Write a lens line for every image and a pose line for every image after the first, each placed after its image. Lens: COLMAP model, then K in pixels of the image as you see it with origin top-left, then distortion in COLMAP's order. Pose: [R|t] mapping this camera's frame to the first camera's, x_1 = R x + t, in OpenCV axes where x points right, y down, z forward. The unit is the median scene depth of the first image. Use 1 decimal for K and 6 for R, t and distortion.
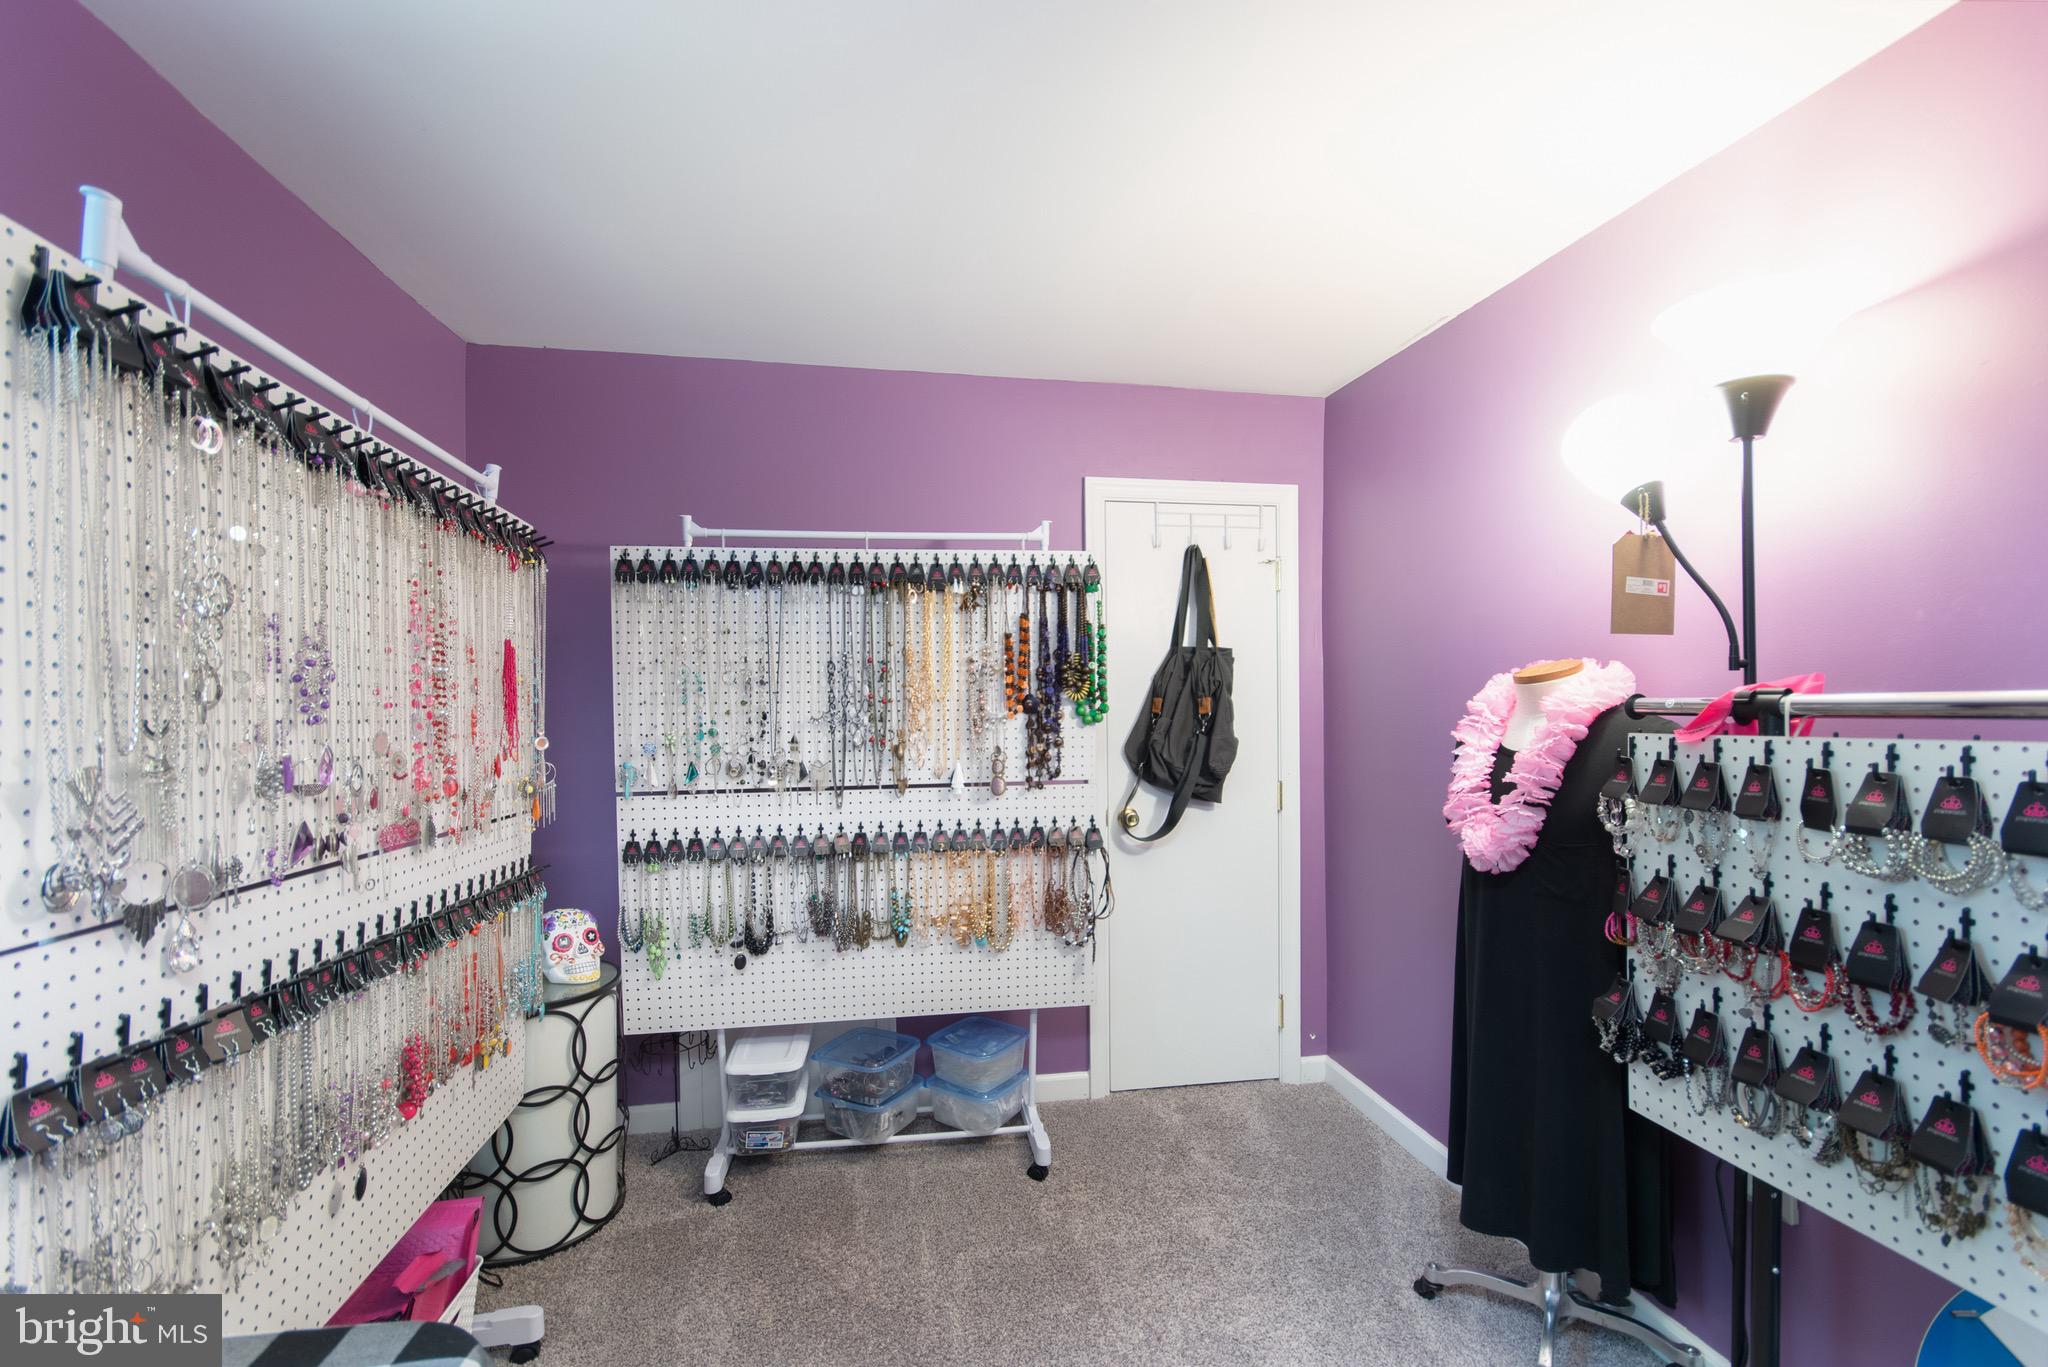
lens RADIAL K [[917.4, 0, 1037.7], [0, 917.4, 701.9], [0, 0, 1]] dist [0.001423, 0.001954]
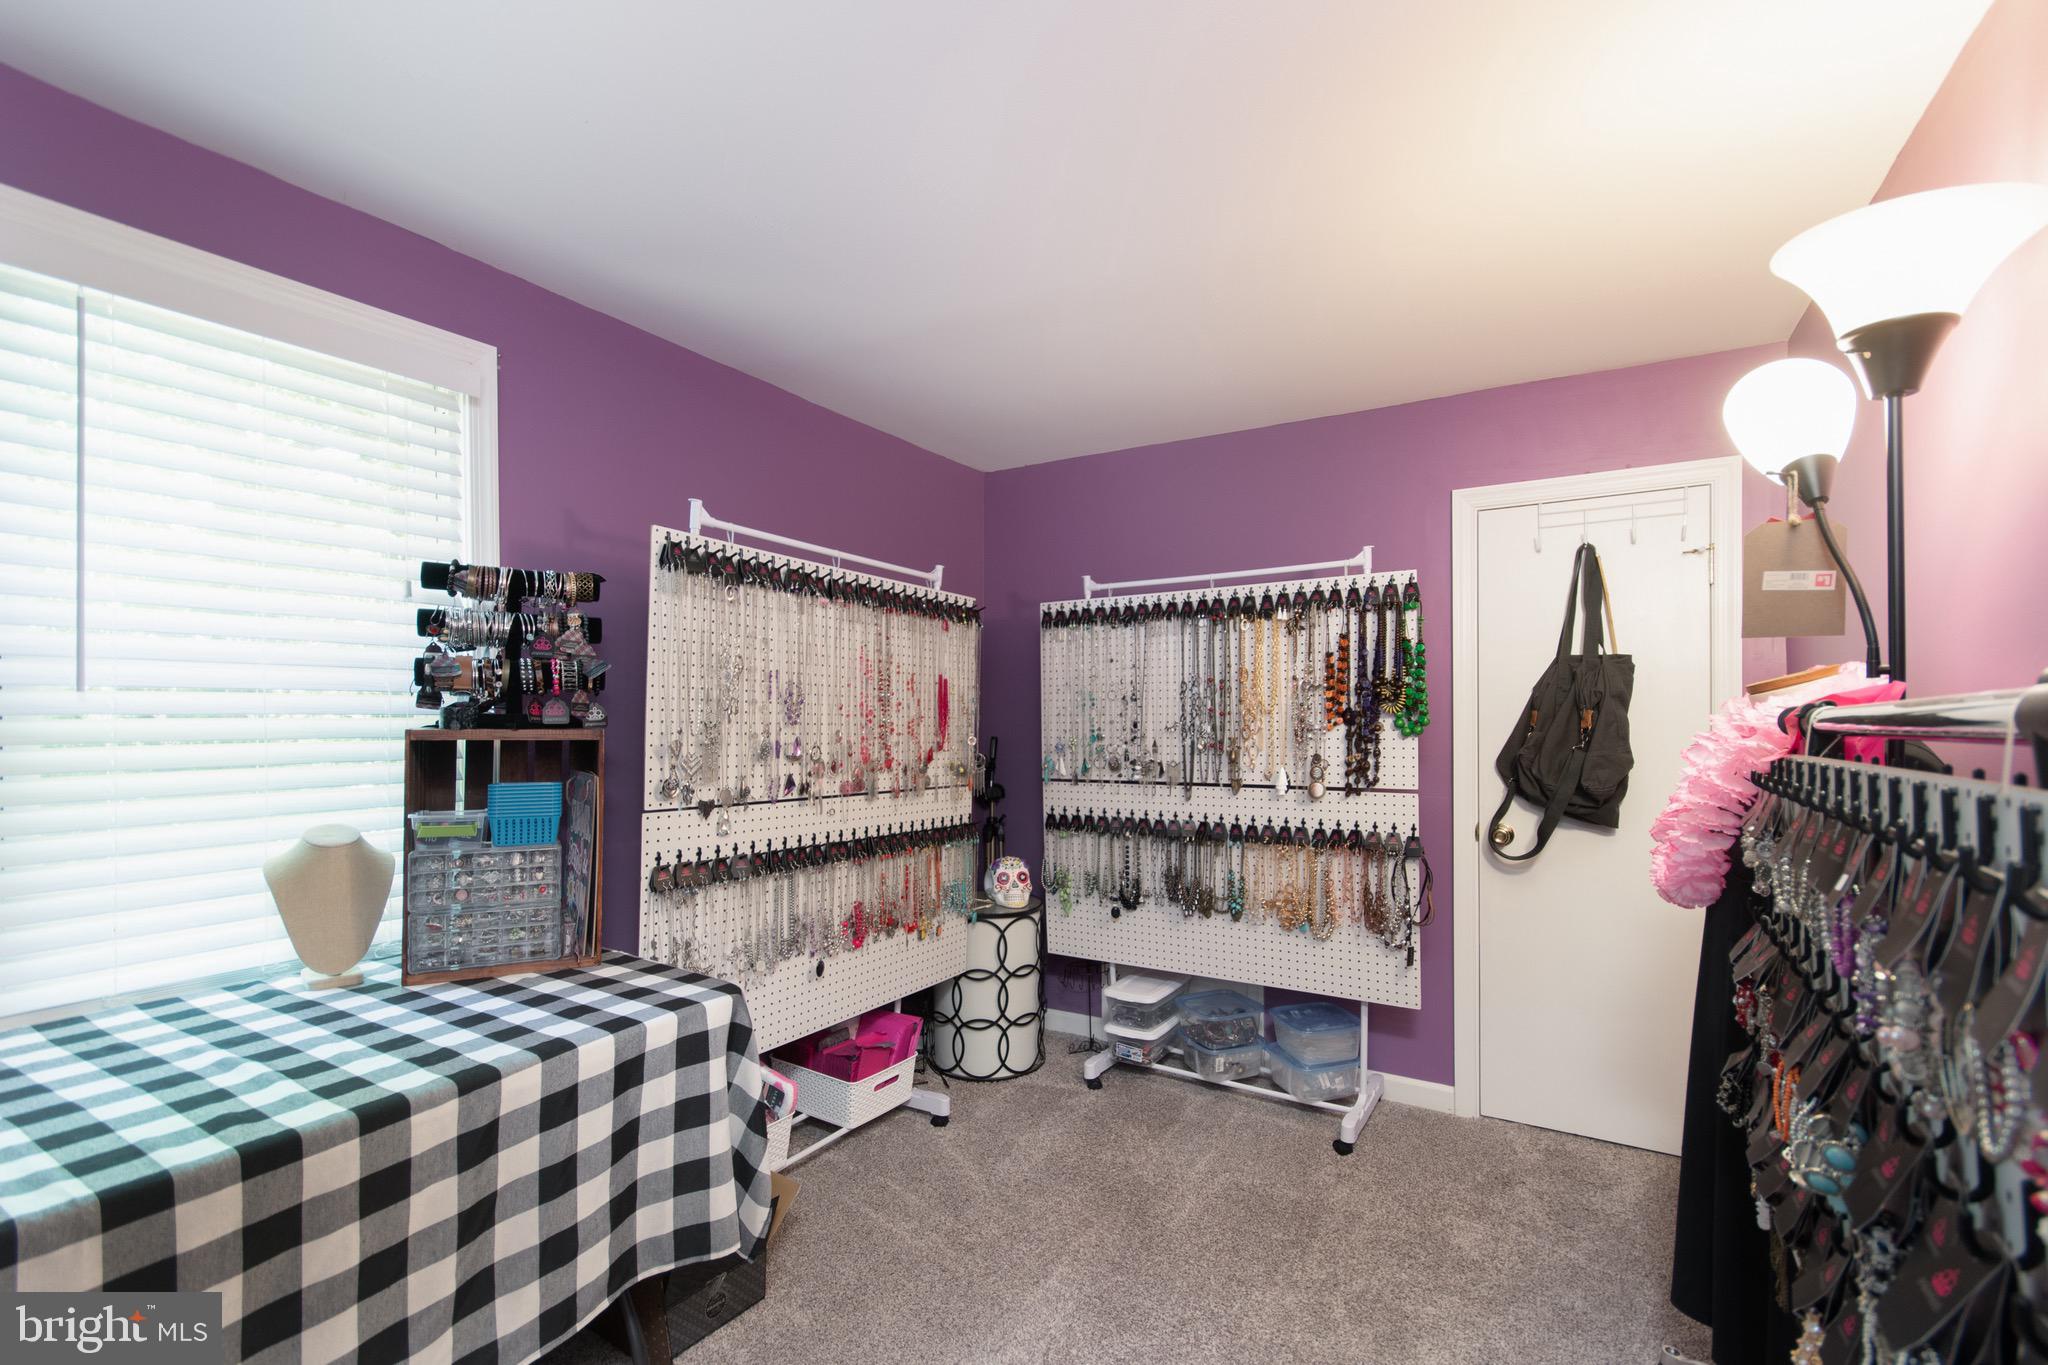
lens RADIAL K [[917.4, 0, 1013.3], [0, 917.4, 698.4], [0, 0, 1]] dist [0.001423, 0.001954]
pose [[0.743876, -0.009412, -0.668251, 0.433870], [-0.001787, 0.999869, -0.016072, -0.001058], [0.668315, 0.013150, 0.743762, -0.076046]]
